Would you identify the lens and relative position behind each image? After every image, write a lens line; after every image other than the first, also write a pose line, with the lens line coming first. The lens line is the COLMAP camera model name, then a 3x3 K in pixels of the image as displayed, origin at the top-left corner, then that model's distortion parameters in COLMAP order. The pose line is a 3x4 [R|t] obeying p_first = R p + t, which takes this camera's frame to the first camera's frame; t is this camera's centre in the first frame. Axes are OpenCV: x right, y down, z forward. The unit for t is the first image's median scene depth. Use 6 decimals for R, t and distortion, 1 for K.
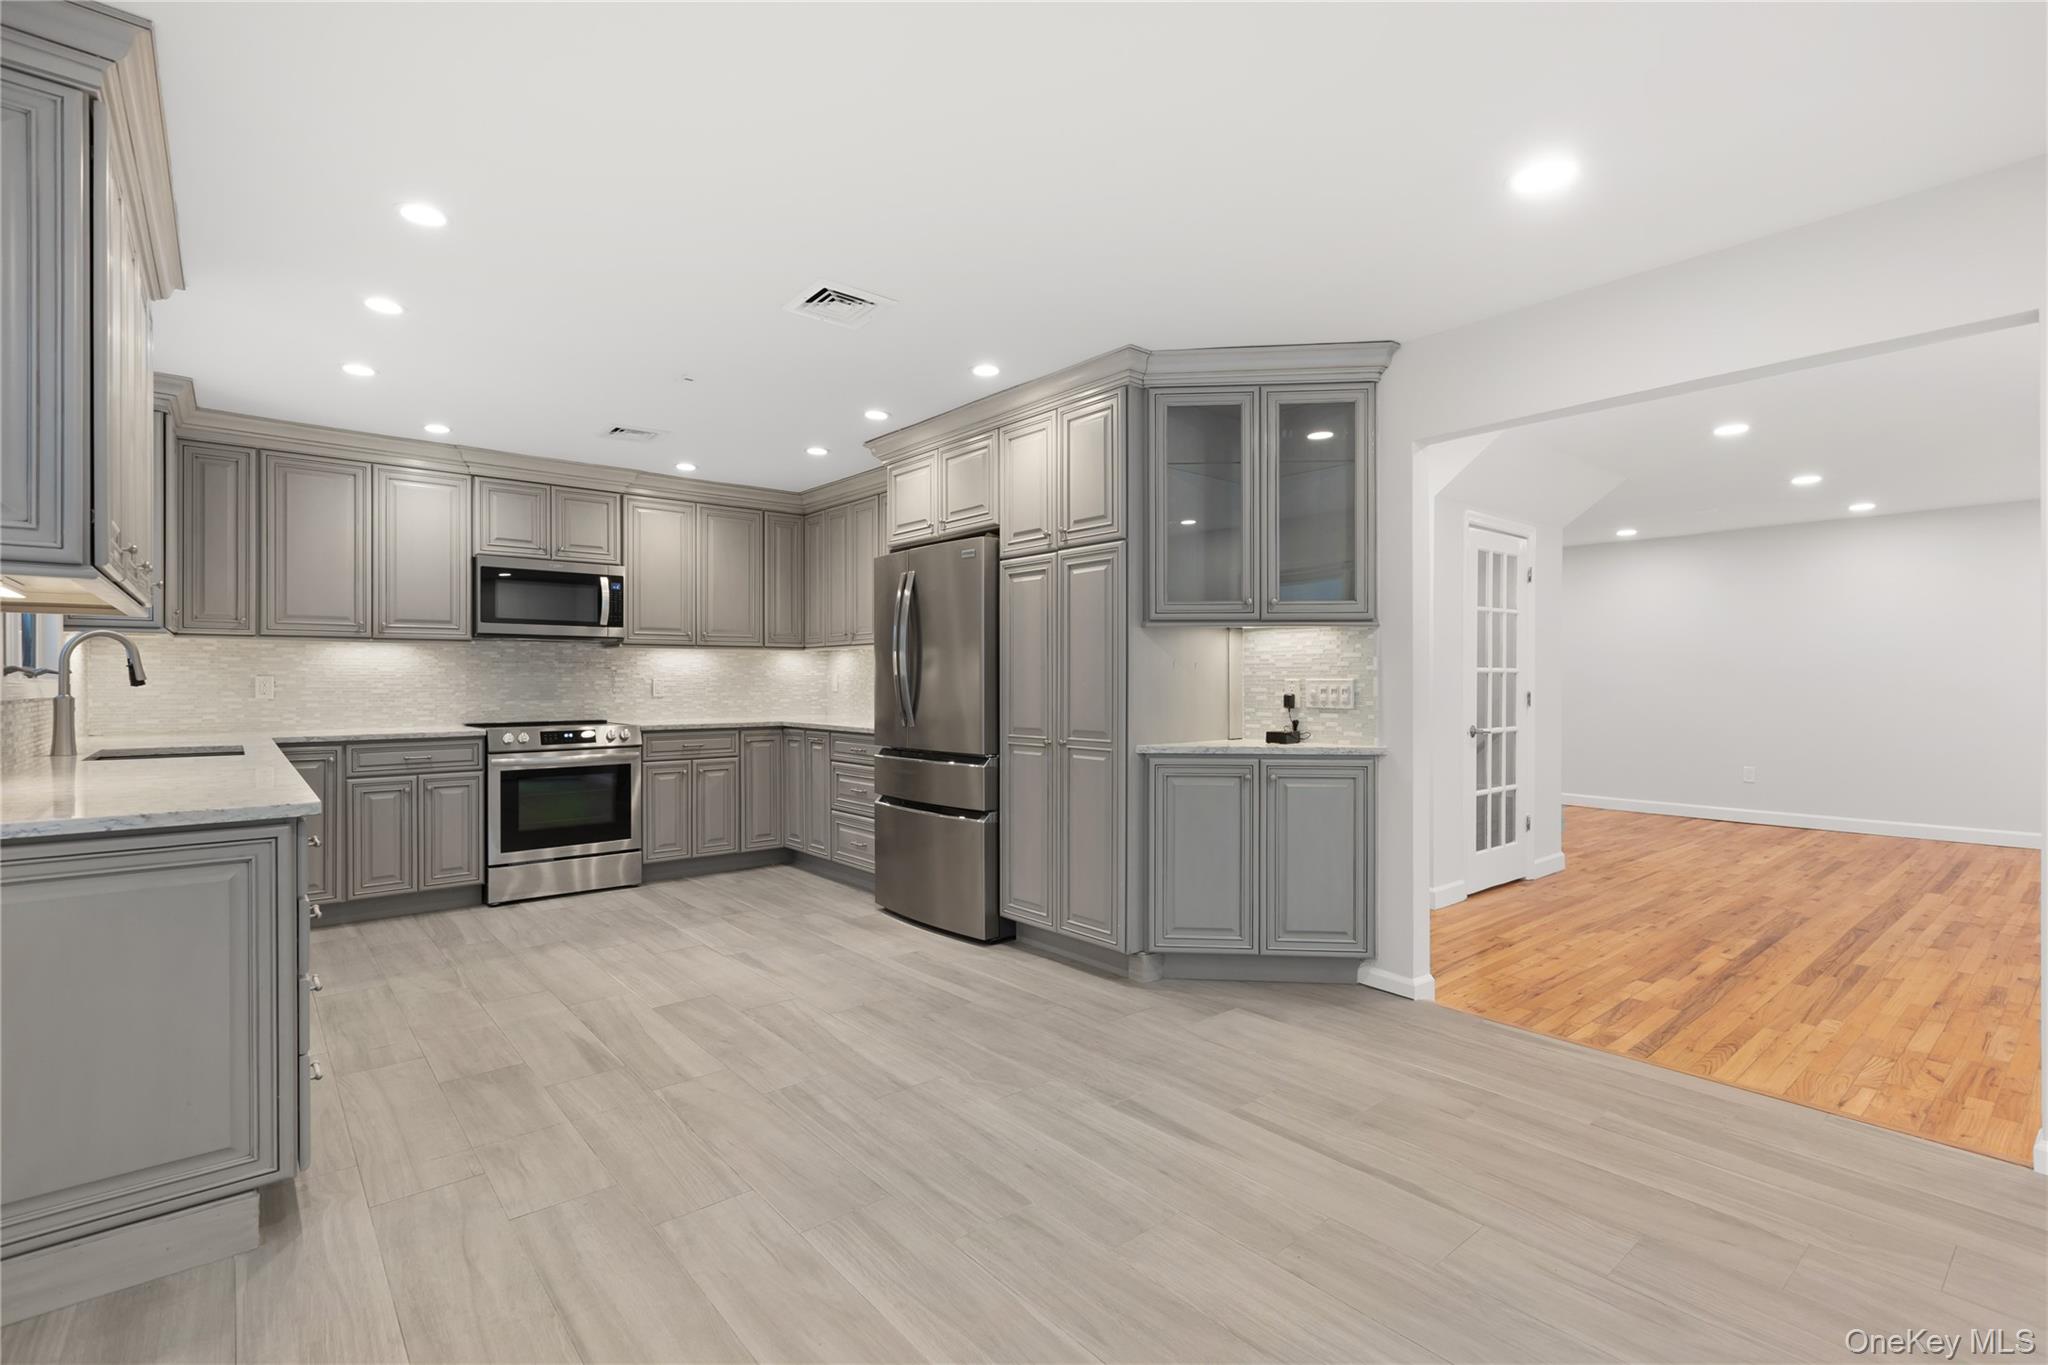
lens RADIAL K [[940.5, 0, 1019.4], [0, 940.5, 684.3], [0, 0, 1]] dist [0.008409, -0.002538]
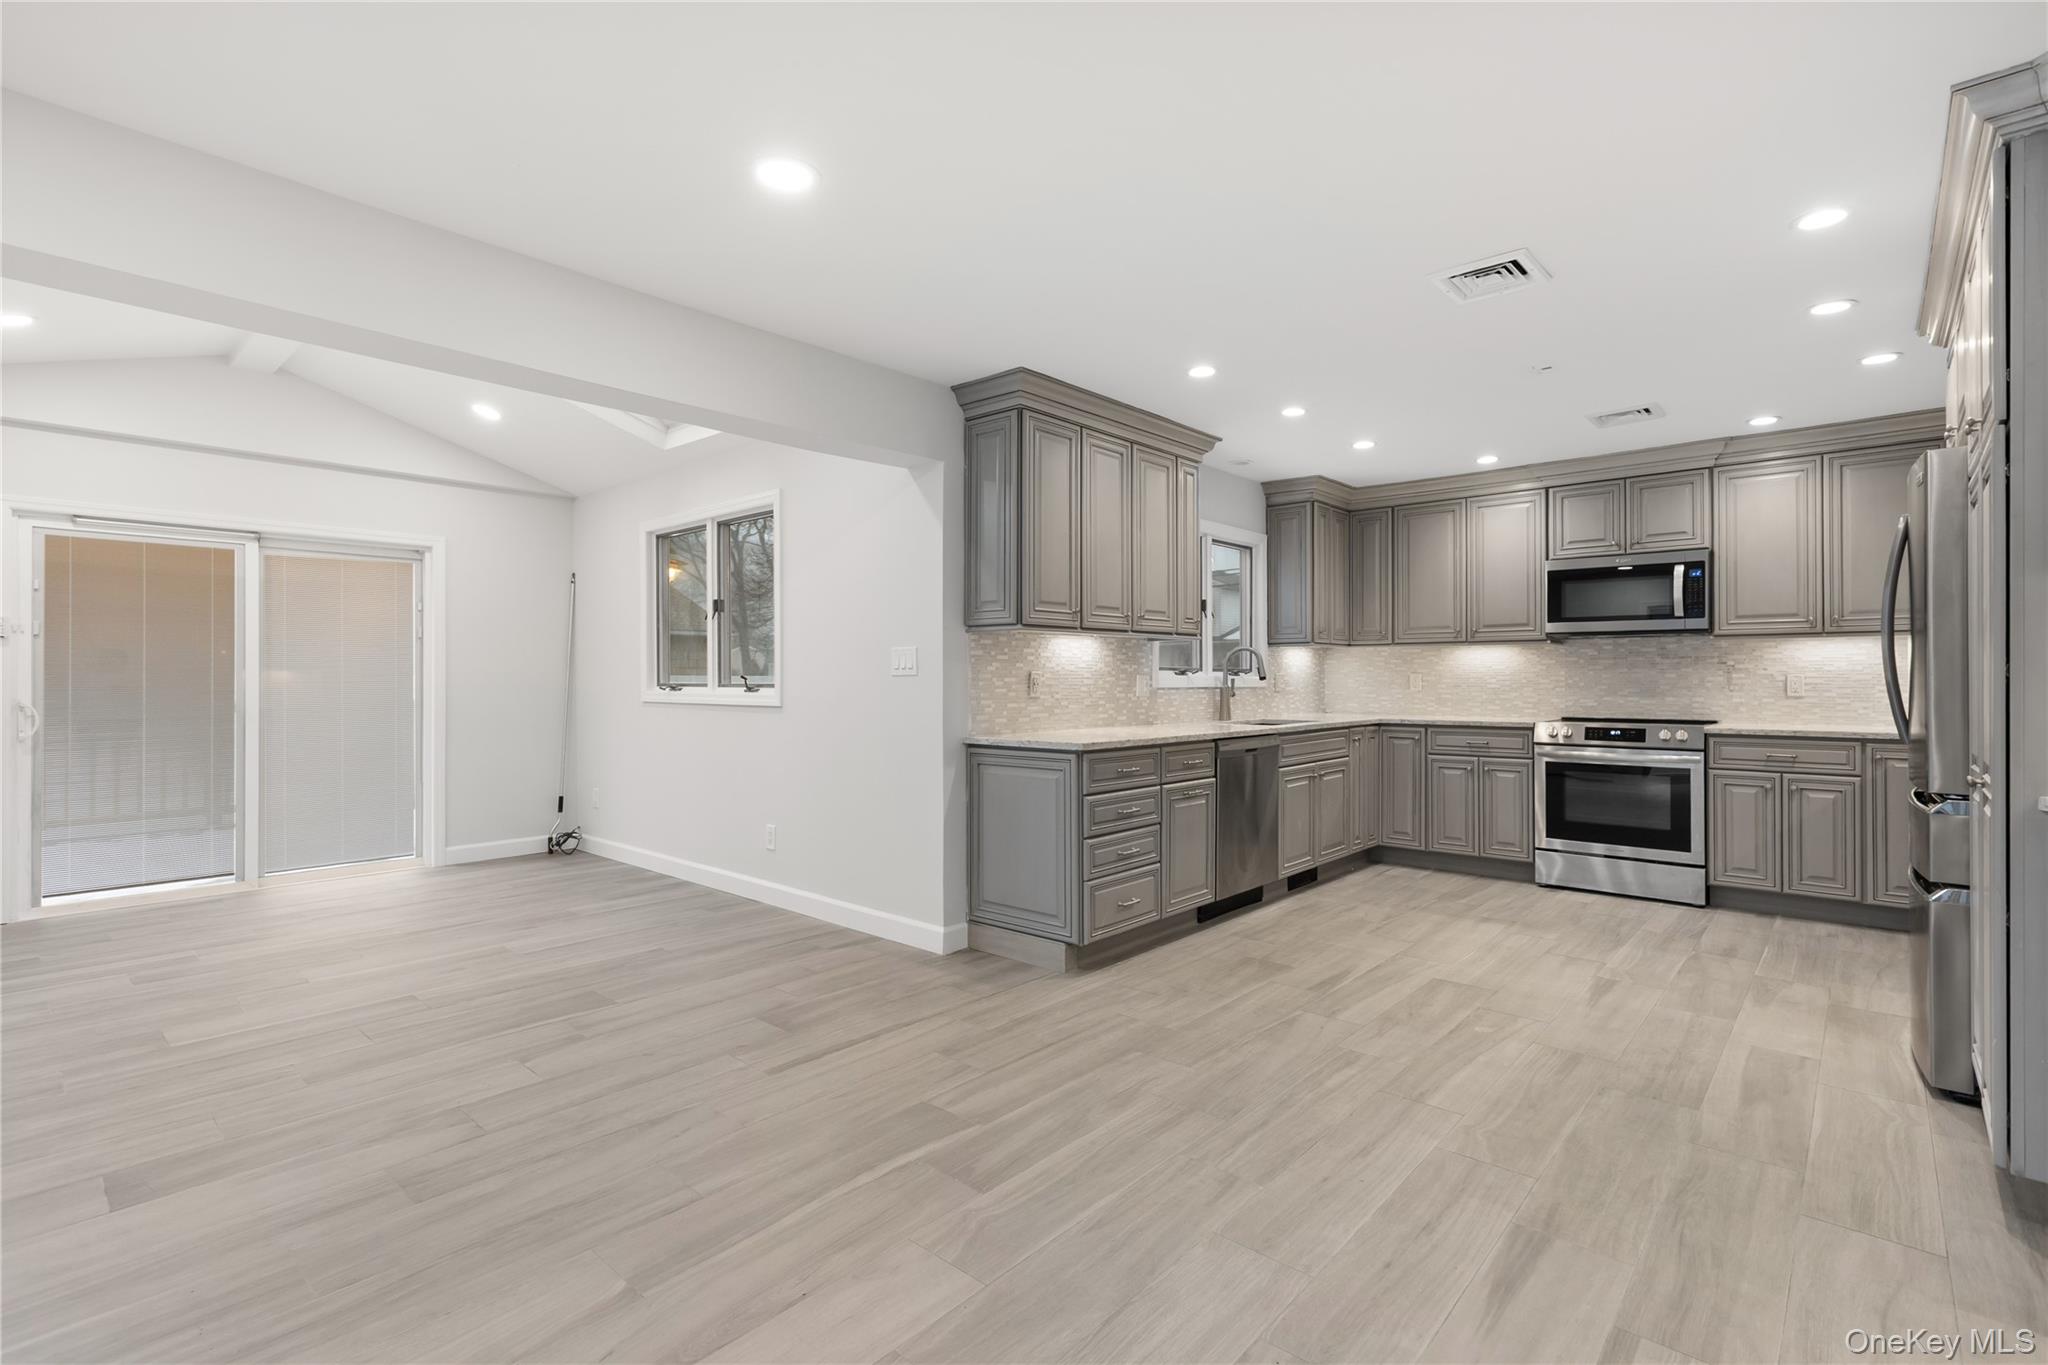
lens RADIAL K [[940.5, 0, 1014.6], [0, 940.5, 676.3], [0, 0, 1]] dist [0.008409, -0.002538]
pose [[0.138363, -0.001126, -0.990381, 0.451670], [-0.003919, 0.999991, -0.001685, -0.000555], [0.990374, 0.004115, 0.138357, 0.267403]]
